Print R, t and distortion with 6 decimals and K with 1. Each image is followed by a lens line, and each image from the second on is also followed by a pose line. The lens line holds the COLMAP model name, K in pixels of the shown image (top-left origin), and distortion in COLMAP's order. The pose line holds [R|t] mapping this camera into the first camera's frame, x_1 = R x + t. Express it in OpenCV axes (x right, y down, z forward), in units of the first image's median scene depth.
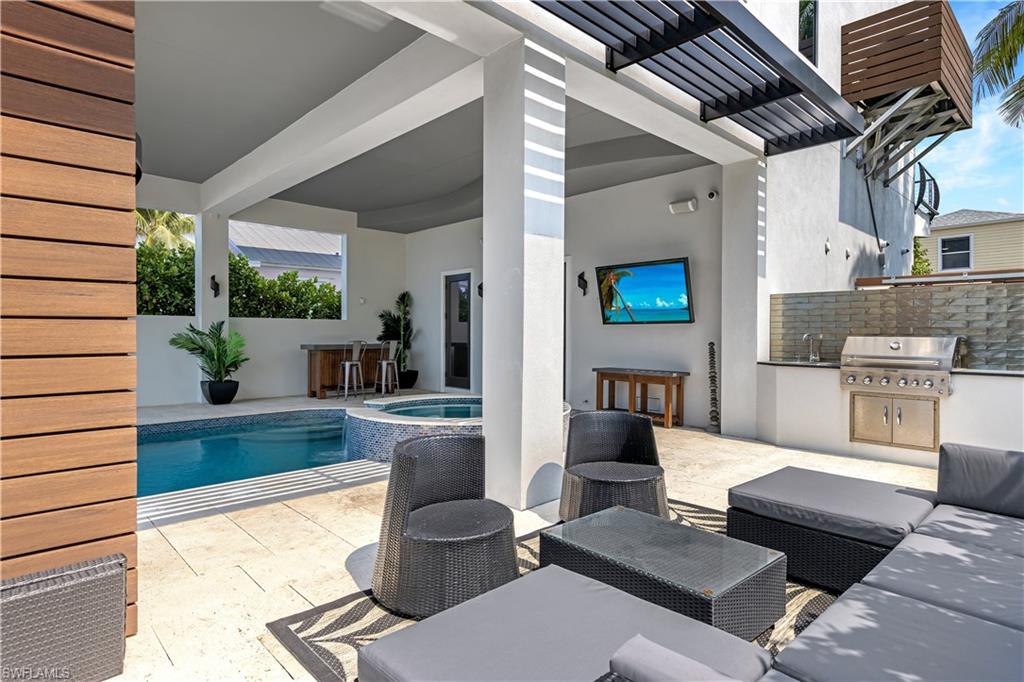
lens RADIAL K [[551.4, 0, 509.1], [0, 551.4, 334.7], [0, 0, 1]] dist [0.021416, 0.000467]
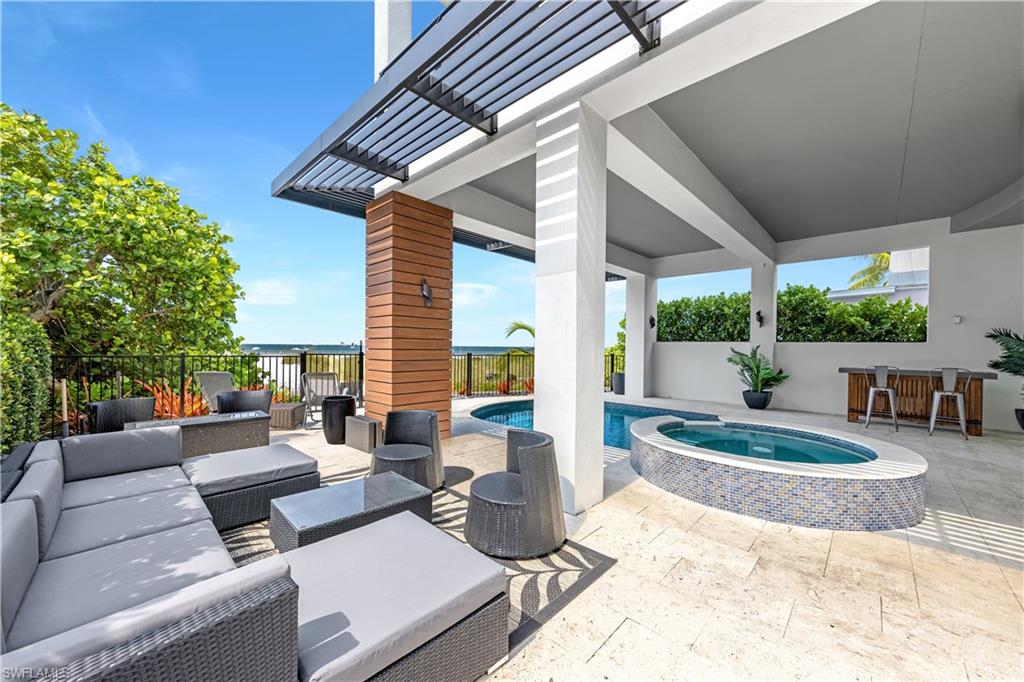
lens RADIAL K [[385.9, 0, 508.0], [0, 385.9, 347.5], [0, 0, 1]] dist [-0.000663, -0.000054]
pose [[0.051139, -0.000173, -0.998692, 0.346142], [-0.014289, 0.999897, -0.000905, -0.010059], [0.998589, 0.014317, 0.051131, 0.348874]]
